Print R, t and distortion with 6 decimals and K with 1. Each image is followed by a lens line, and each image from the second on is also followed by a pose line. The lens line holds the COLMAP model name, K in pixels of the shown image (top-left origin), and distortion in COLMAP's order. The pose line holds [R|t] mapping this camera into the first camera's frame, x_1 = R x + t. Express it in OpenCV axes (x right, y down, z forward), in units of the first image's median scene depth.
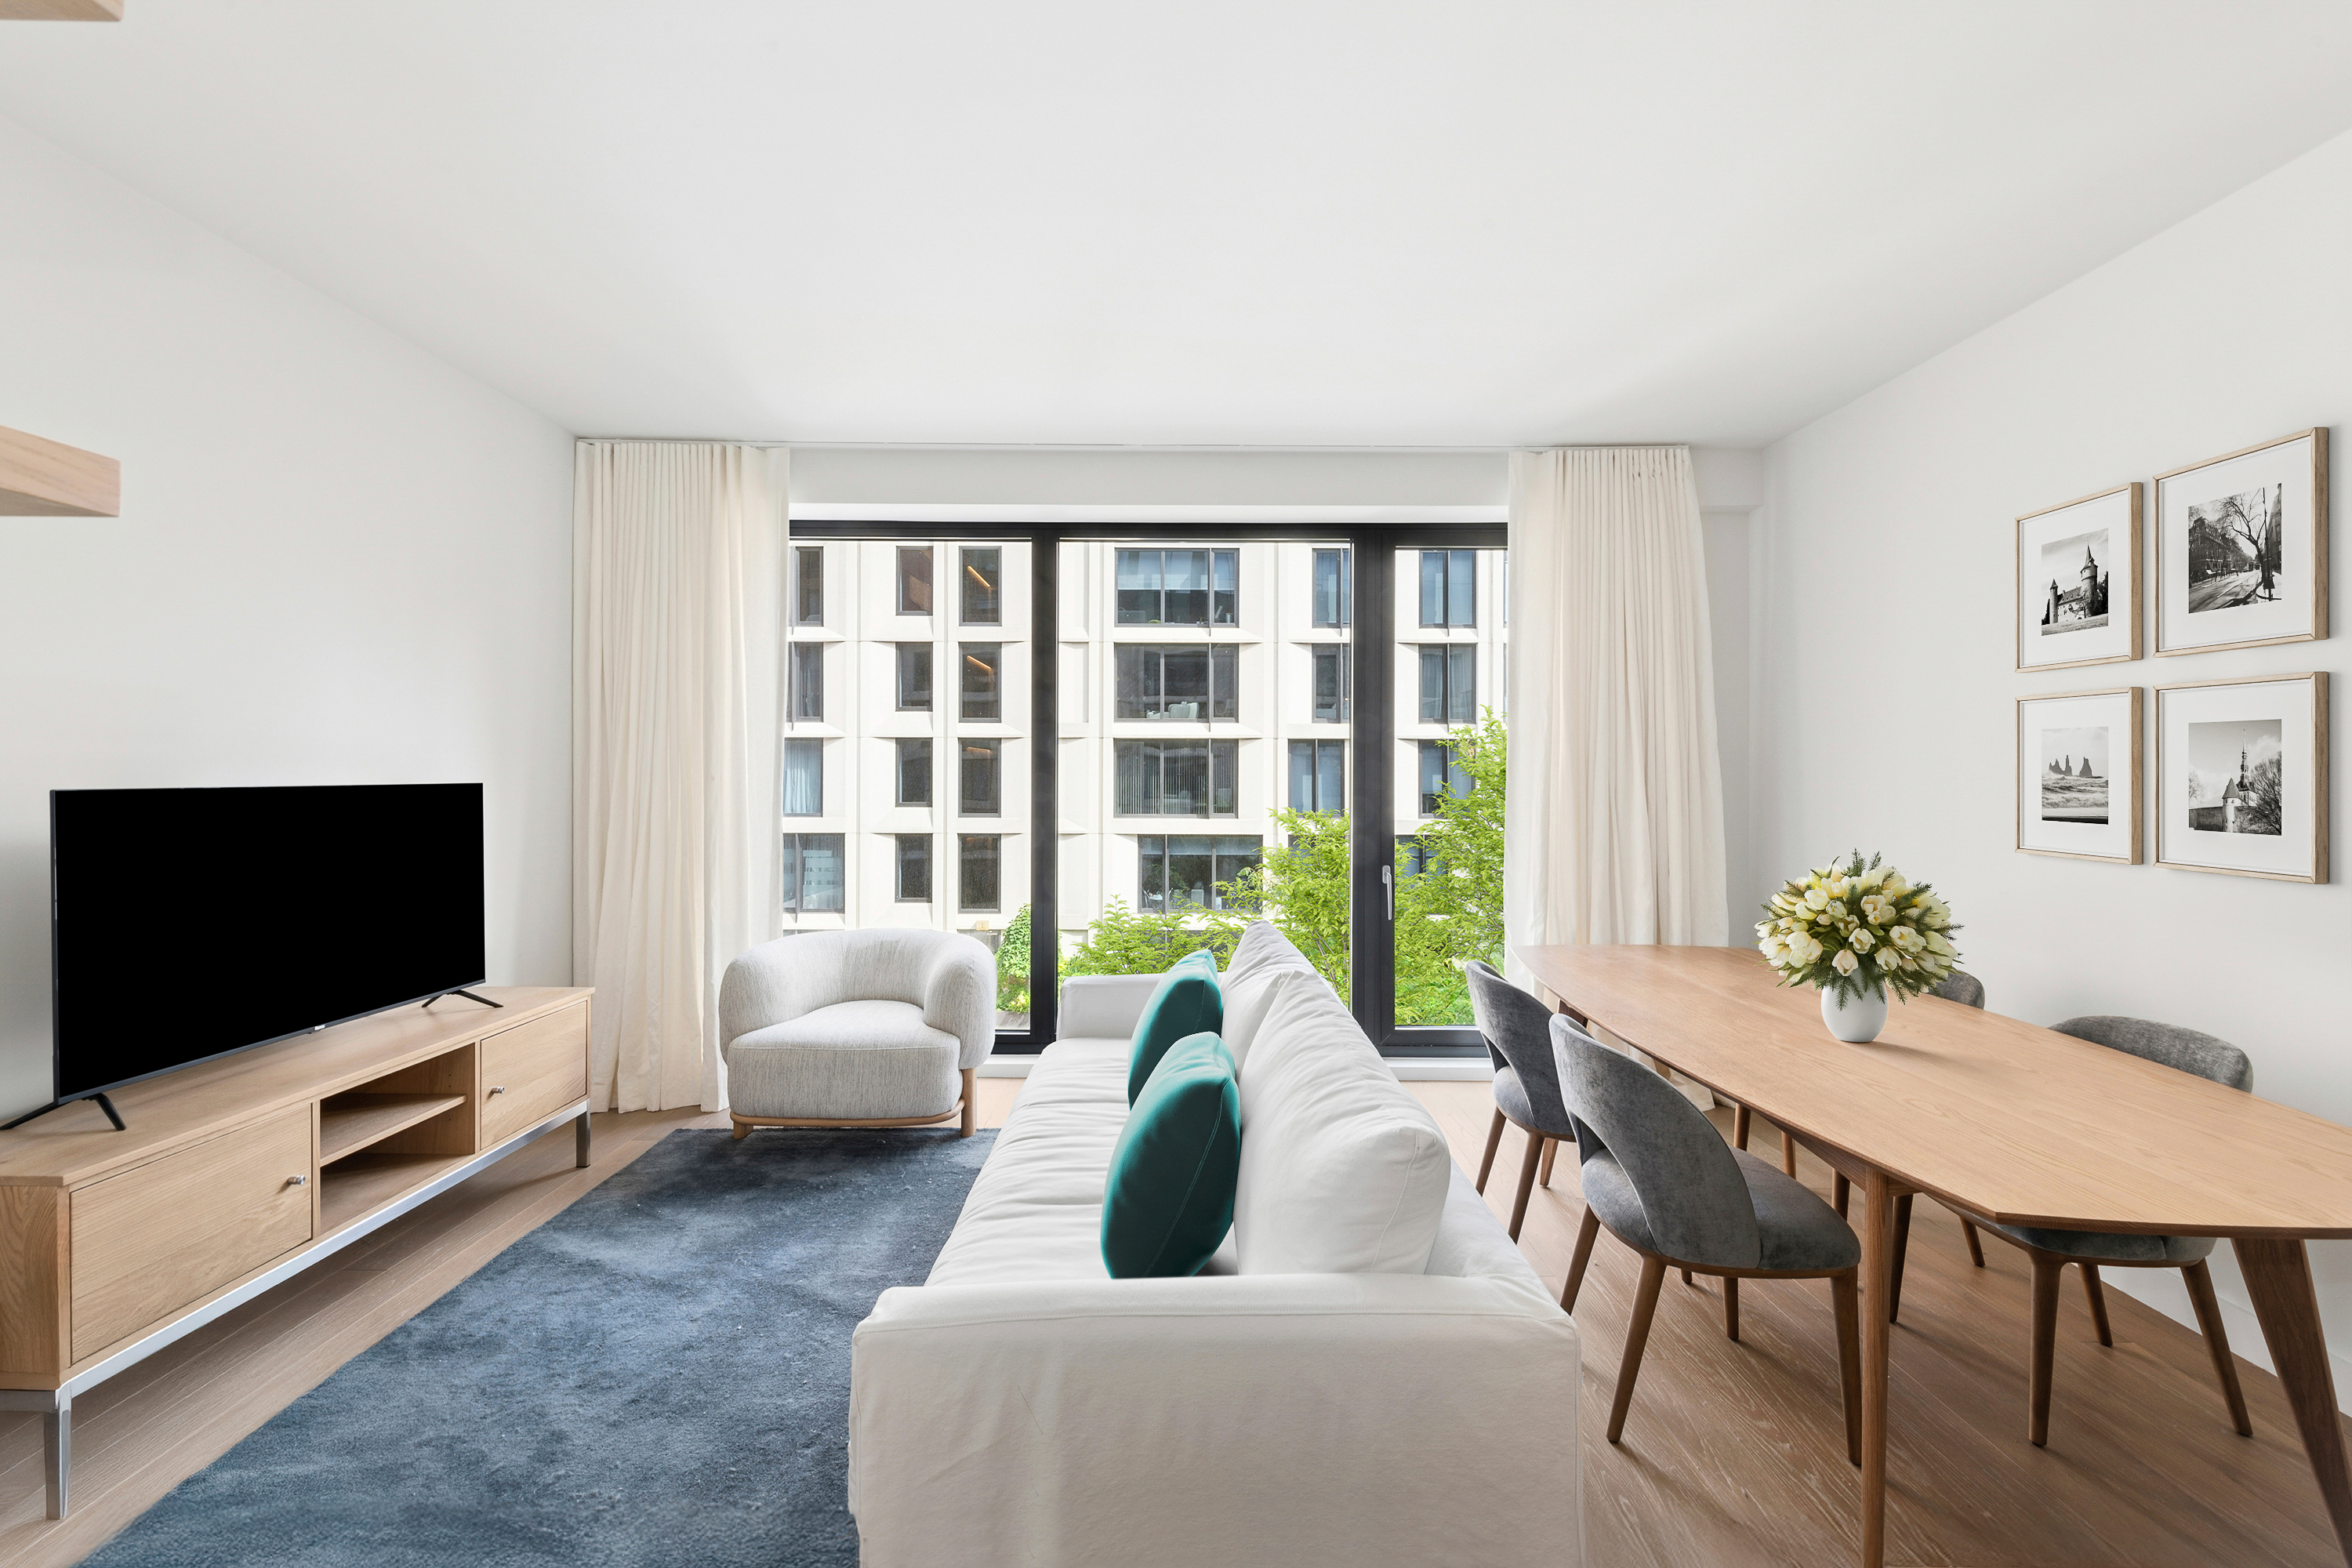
lens RADIAL K [[940.2, 0, 1176.0], [0, 940.2, 784.0], [0, 0, 1]] dist [0.017274, -0.000035]
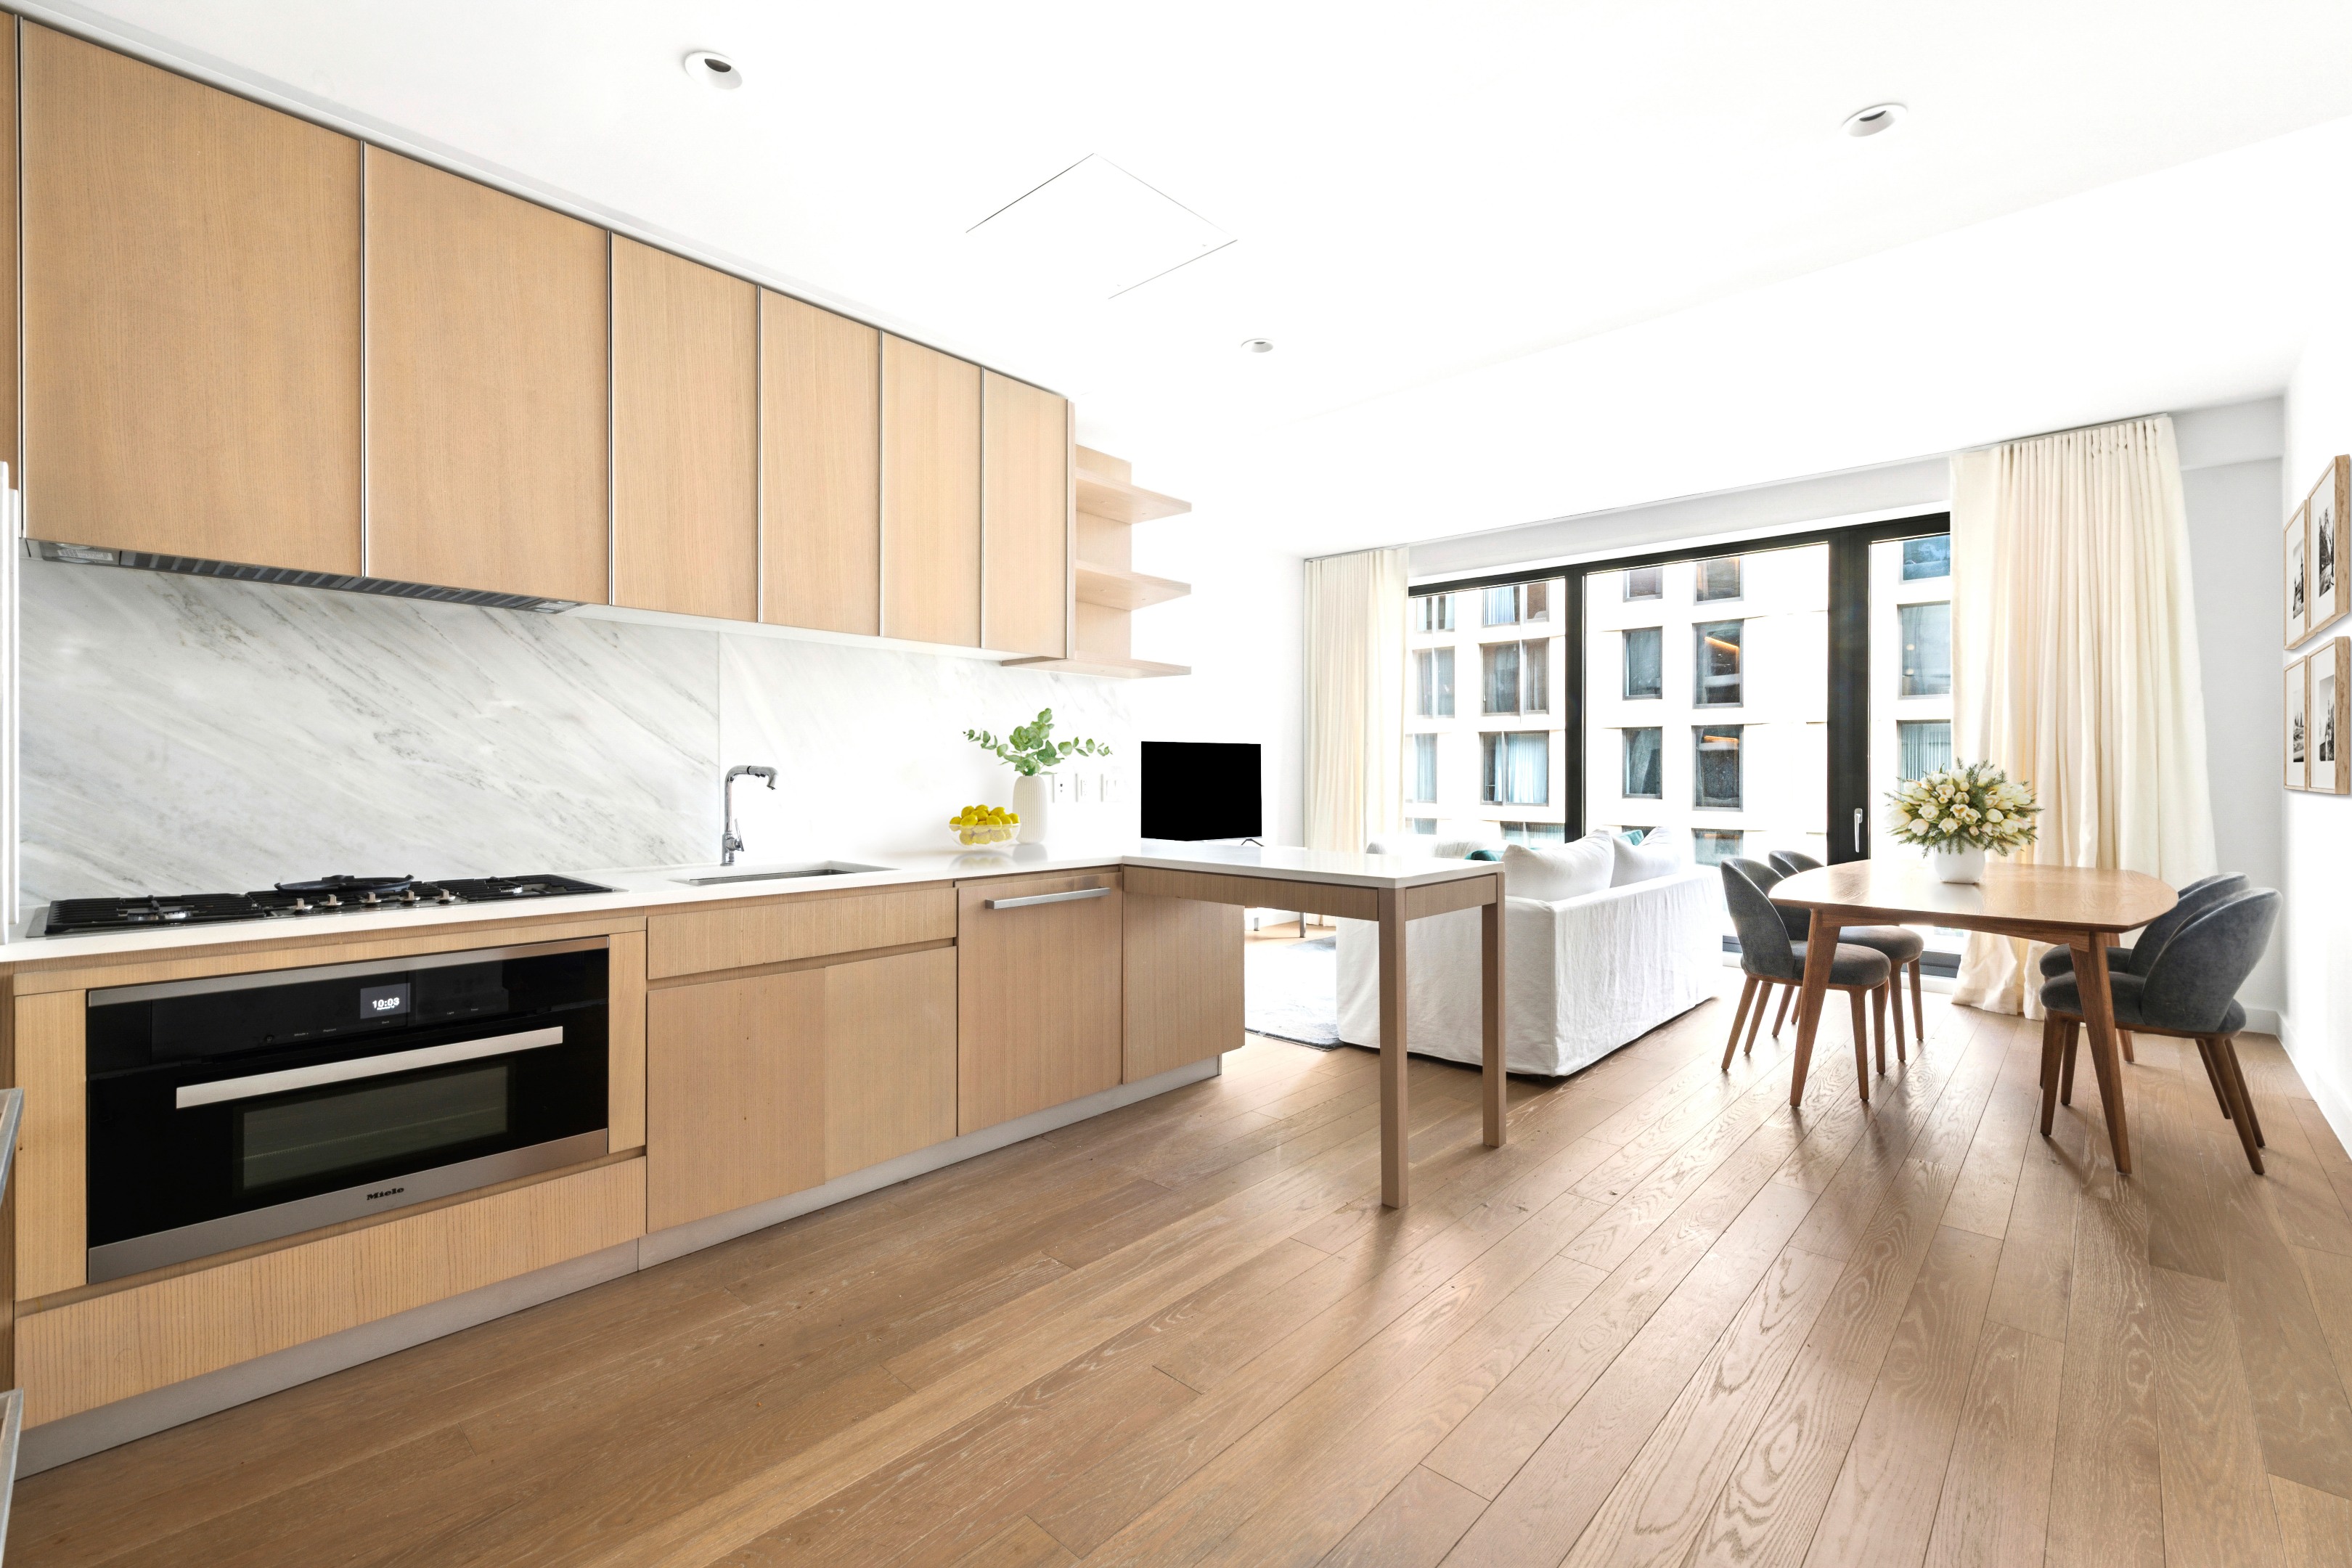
lens RADIAL K [[1000.8, 0, 1176.0], [0, 1000.8, 784.0], [0, 0, 1]] dist [-0.002490, -0.000543]
pose [[0.736116, 0.008354, -0.676804, 0.503179], [-0.006976, 0.999964, 0.004755, 0.062724], [0.676820, 0.001221, 0.736148, -0.601364]]
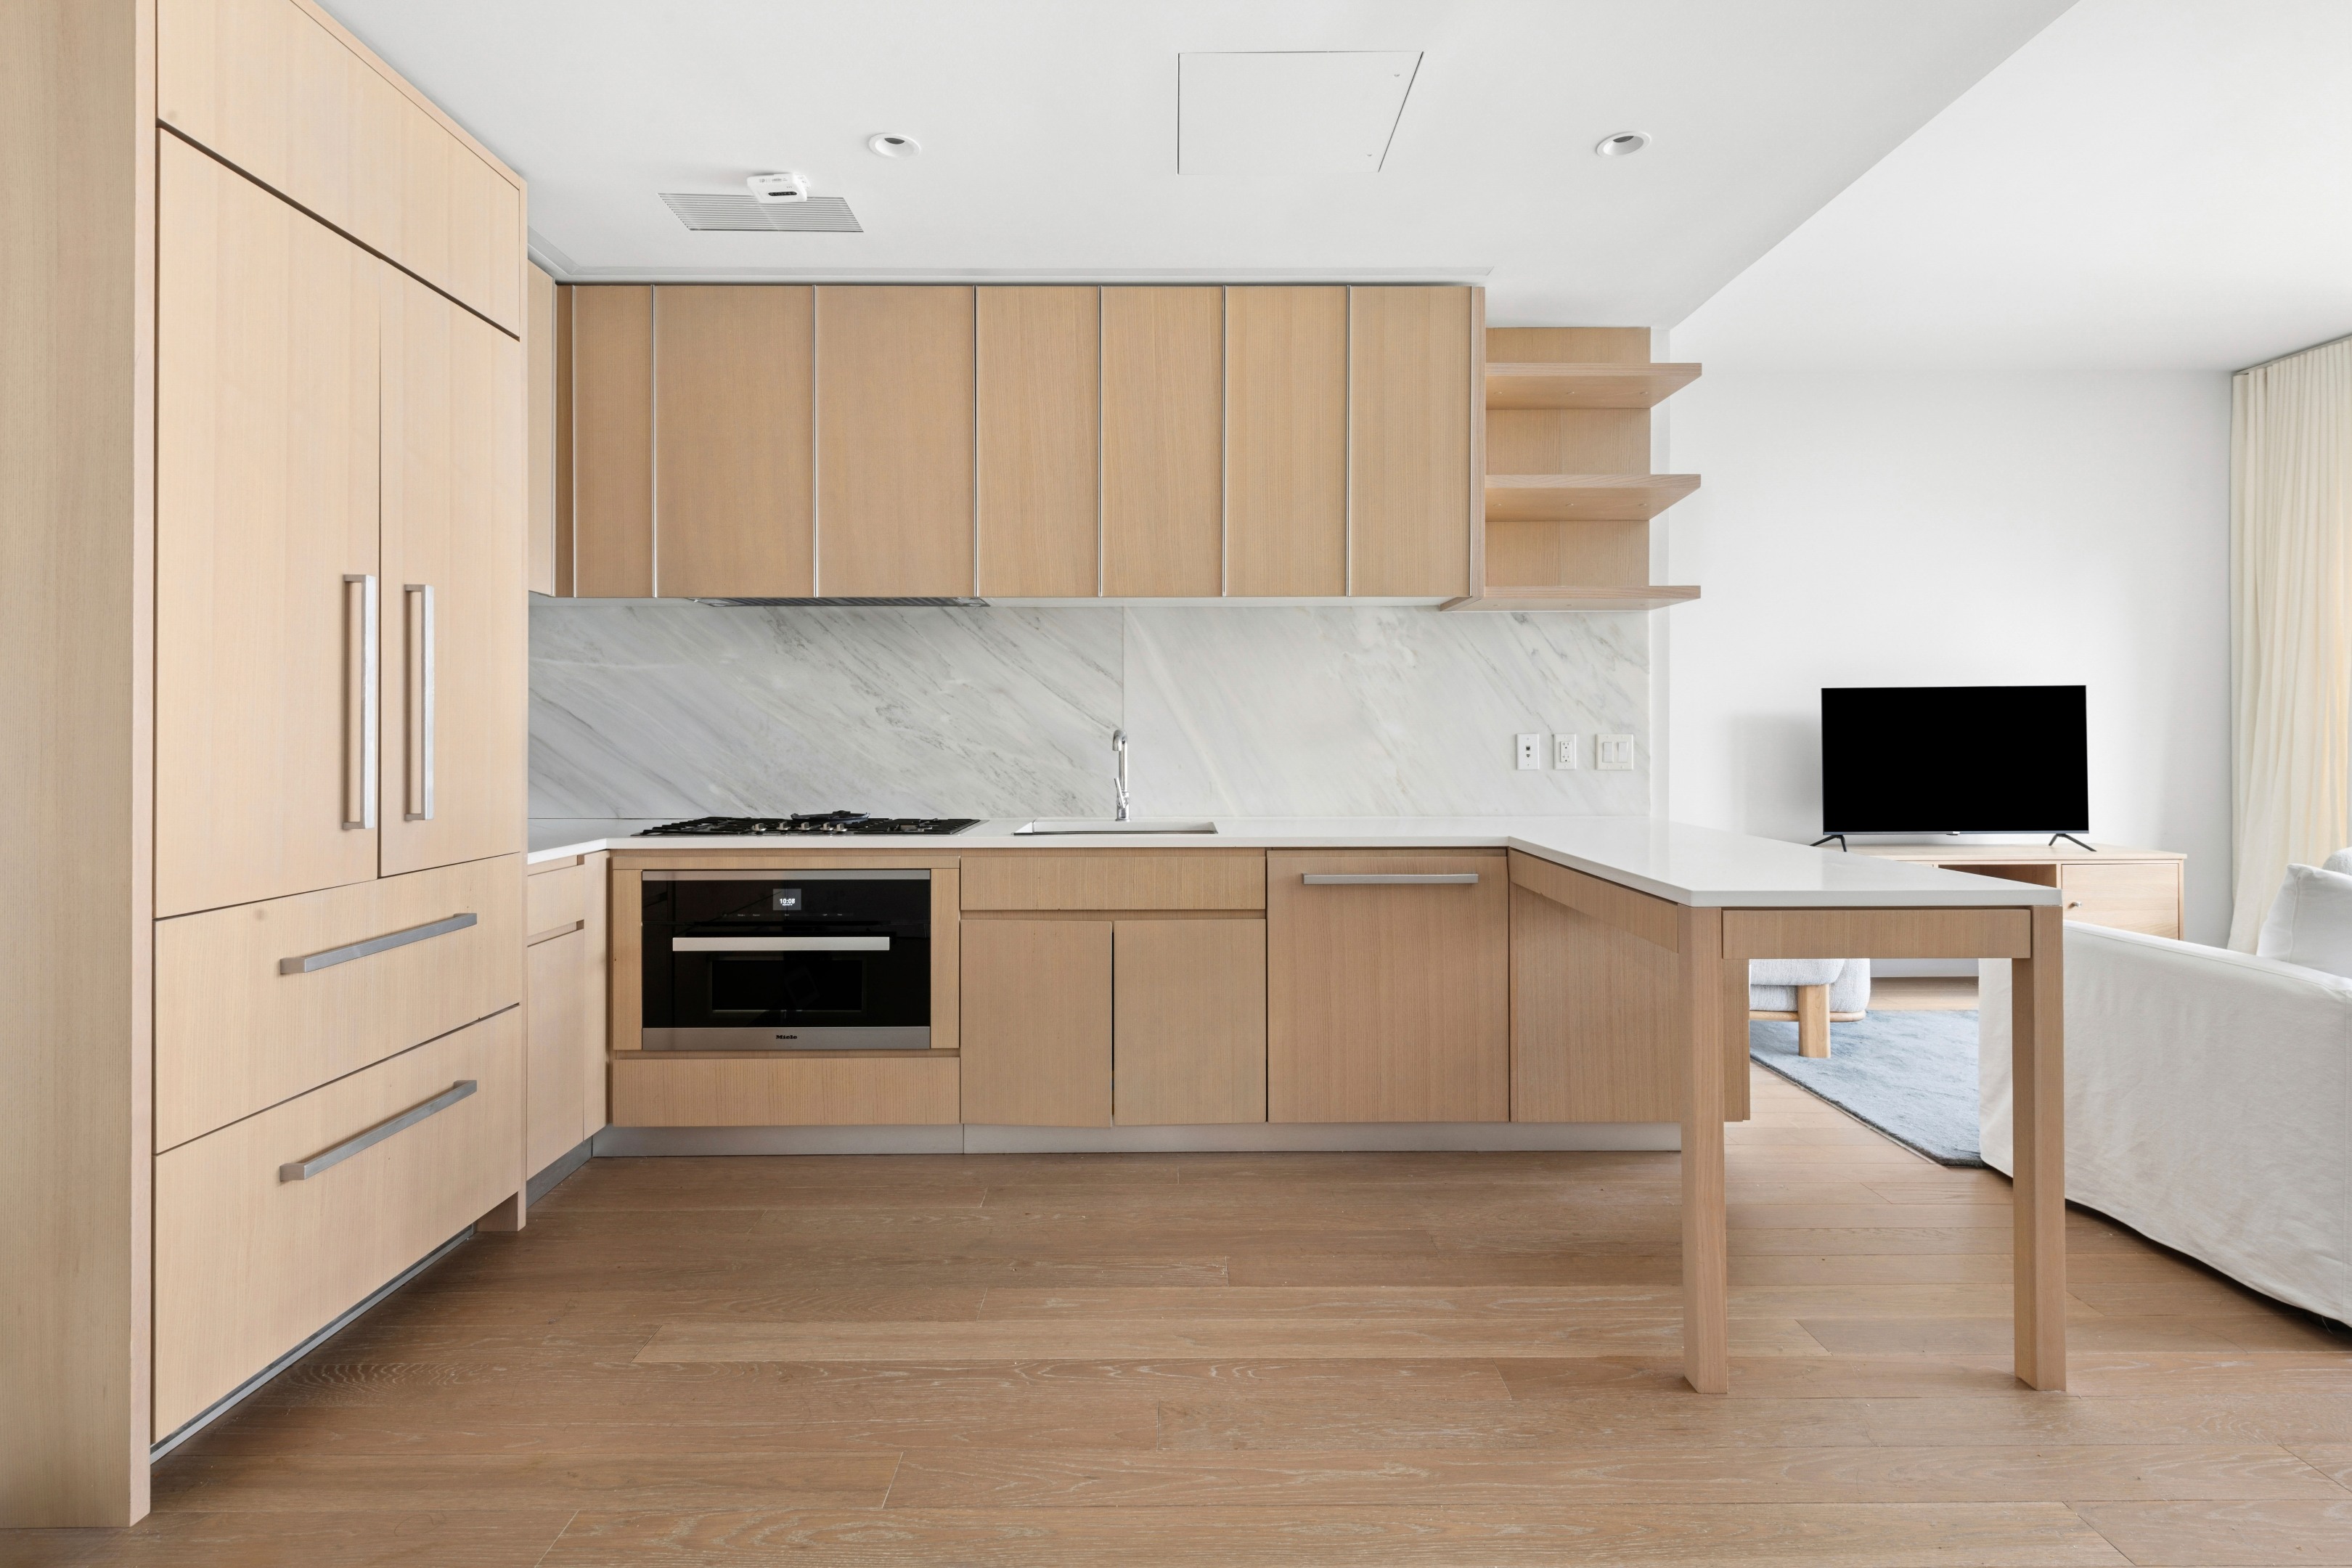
lens RADIAL K [[1101.8, 0, 1173.5], [0, 1101.8, 744.1], [0, 0, 1]] dist [0.004628, -0.000038]
pose [[0.003241, 0.006928, -0.999971, 0.649093], [-0.003601, 0.999970, 0.006916, 0.060750], [0.999988, 0.003578, 0.003266, -0.231518]]
